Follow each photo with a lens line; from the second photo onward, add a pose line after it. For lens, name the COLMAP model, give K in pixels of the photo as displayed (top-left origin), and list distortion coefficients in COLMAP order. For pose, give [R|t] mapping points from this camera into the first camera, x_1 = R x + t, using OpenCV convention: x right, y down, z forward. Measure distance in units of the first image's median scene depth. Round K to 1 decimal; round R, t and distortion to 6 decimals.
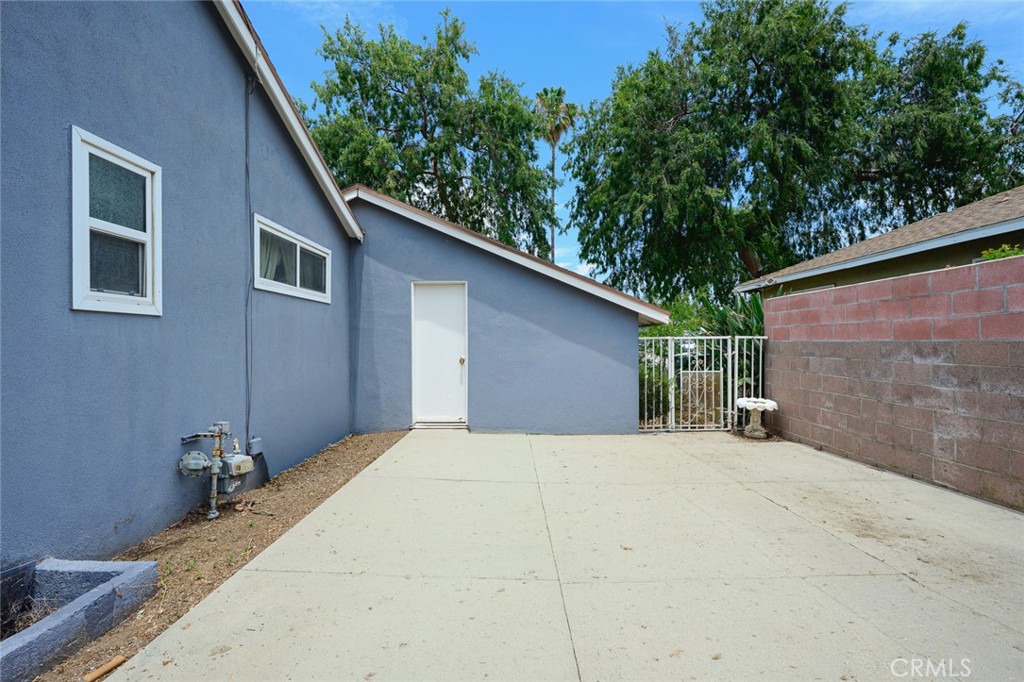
lens RADIAL K [[471.7, 0, 510.8], [0, 471.7, 343.5], [0, 0, 1]] dist [0.000255, 0.000017]
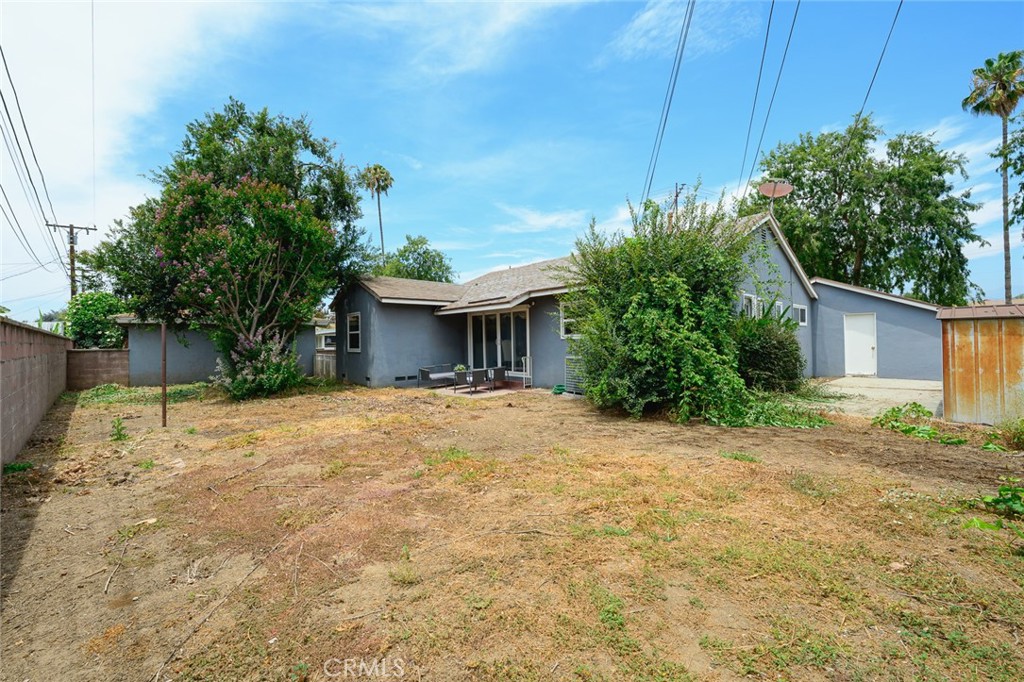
lens RADIAL K [[405.1, 0, 510.1], [0, 405.1, 341.4], [0, 0, 1]] dist [-0.000319, -0.000335]
pose [[0.675373, -0.005742, -0.737454, 0.152526], [0.007941, 0.999968, -0.000514, -0.008542], [0.737434, -0.005509, 0.675397, -1.583834]]
